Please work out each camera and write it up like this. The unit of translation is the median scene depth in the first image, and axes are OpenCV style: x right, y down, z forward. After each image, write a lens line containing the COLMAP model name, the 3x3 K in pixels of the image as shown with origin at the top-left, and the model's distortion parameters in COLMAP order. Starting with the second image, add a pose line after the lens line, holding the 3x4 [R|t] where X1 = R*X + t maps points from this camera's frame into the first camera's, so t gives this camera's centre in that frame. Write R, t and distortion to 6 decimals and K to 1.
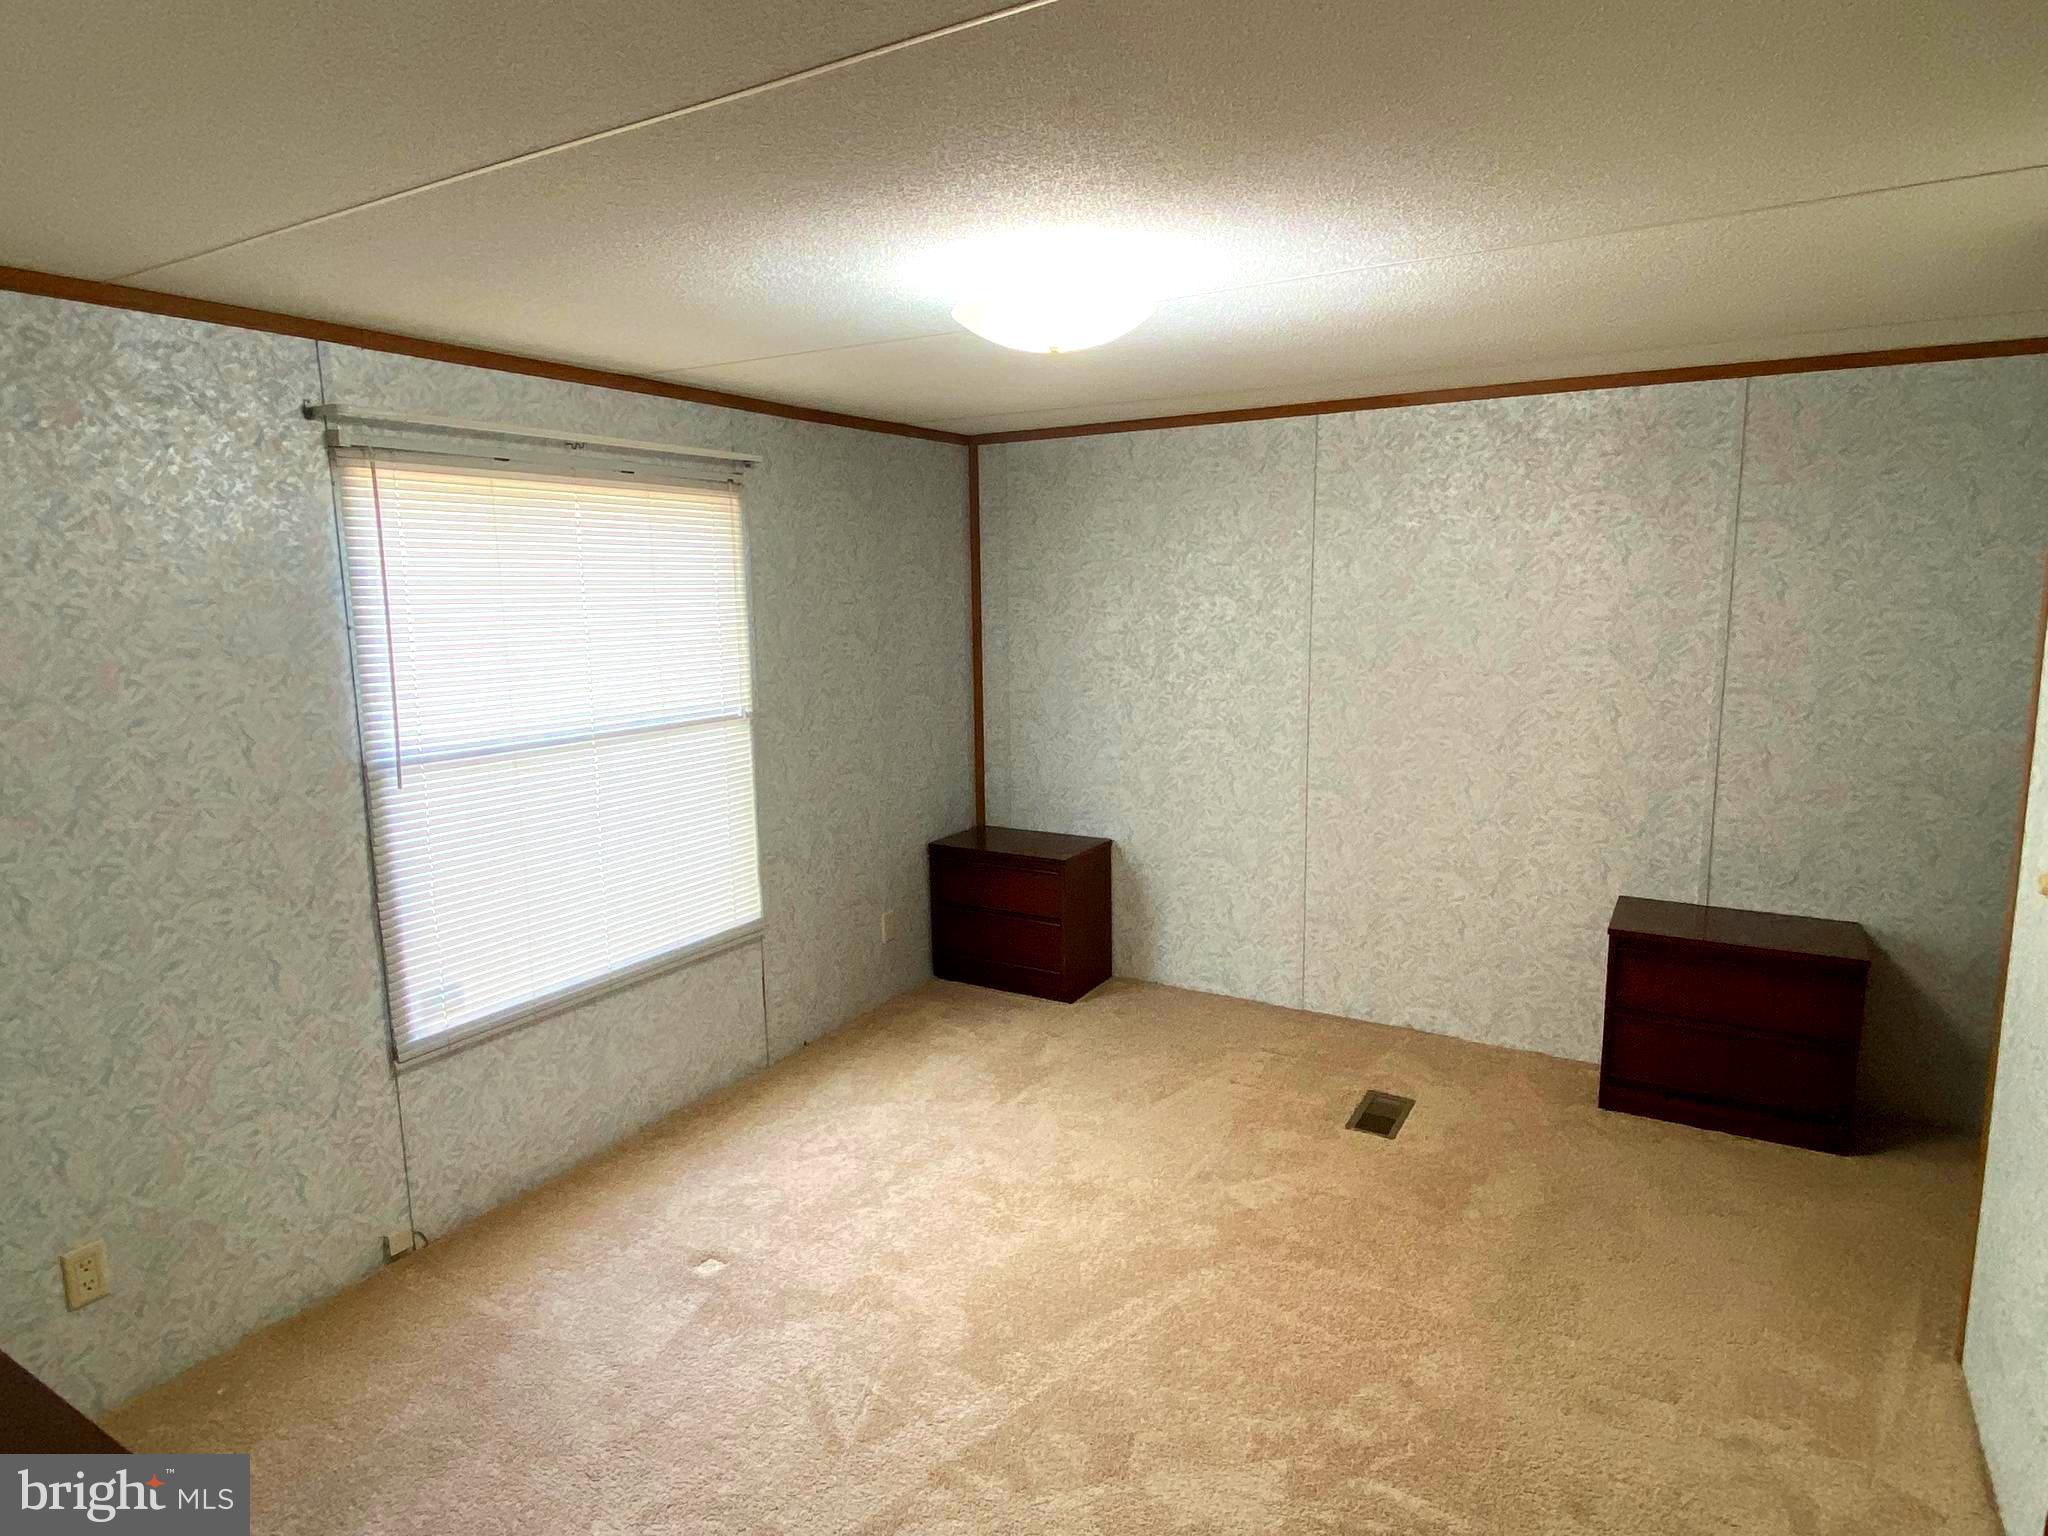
lens RADIAL K [[1178.9, 0, 982.9], [0, 1178.9, 769.1], [0, 0, 1]] dist [0.009031, -0.000923]
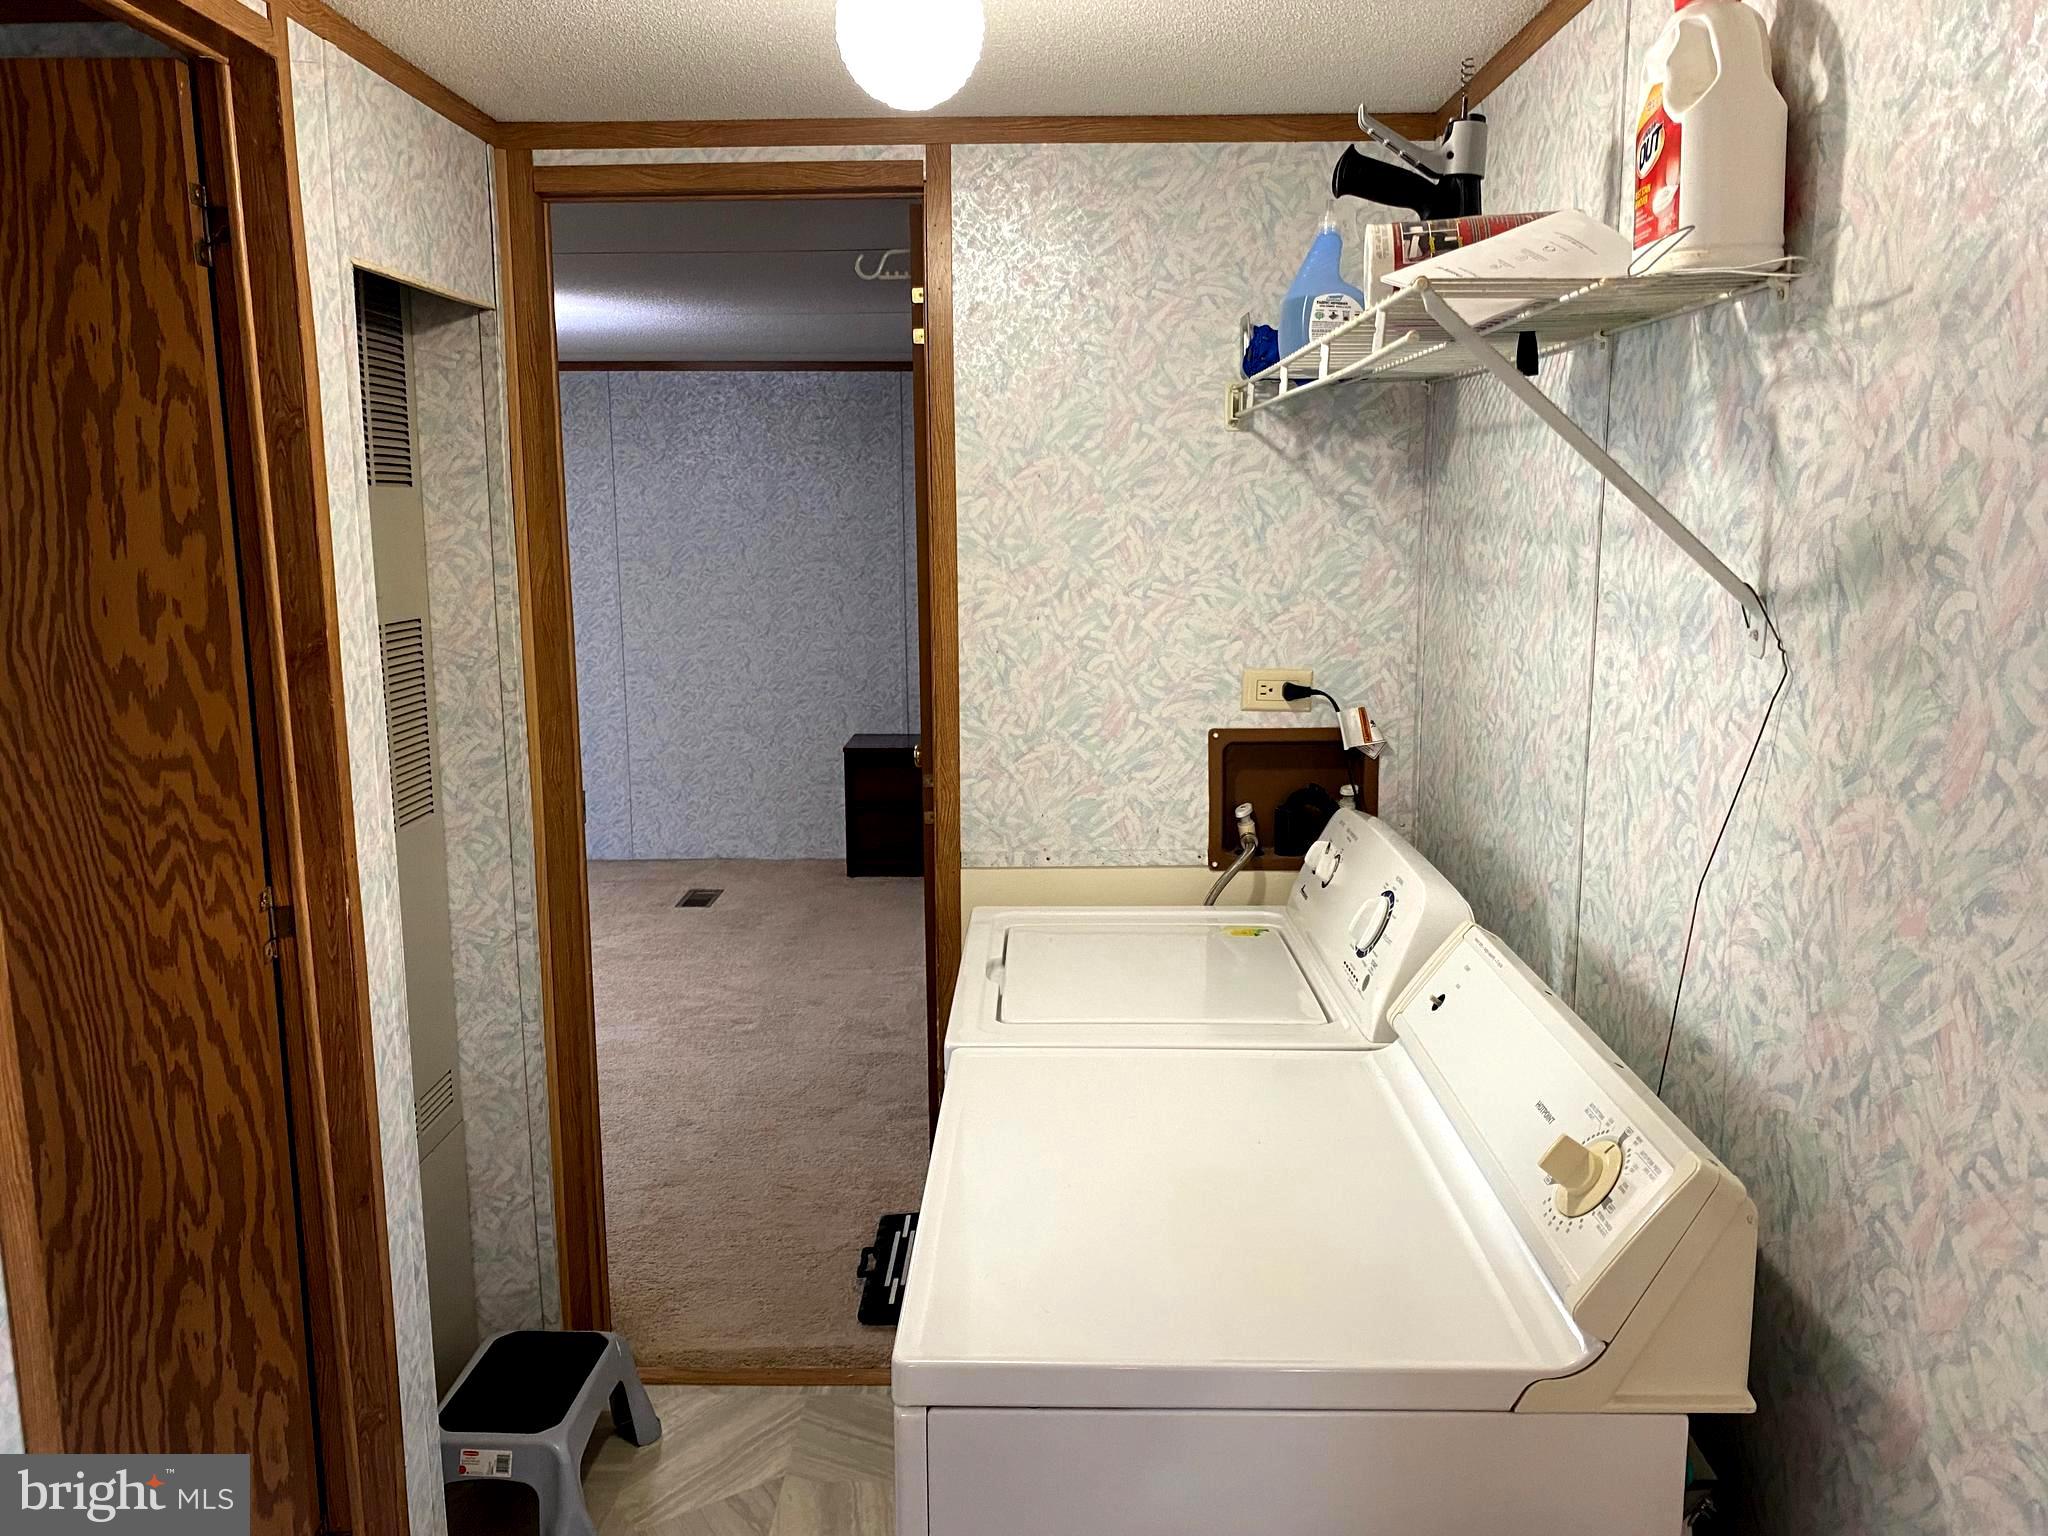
lens RADIAL K [[1559.8, 0, 1027.6], [0, 1559.8, 764.1], [0, 0, 1]] dist [0.097303, 0.000234]
pose [[0.854231, -0.067965, 0.515433, -0.233370], [0.071913, 0.997335, 0.012327, 0.129634], [-0.514897, 0.026536, 0.856841, -0.665863]]
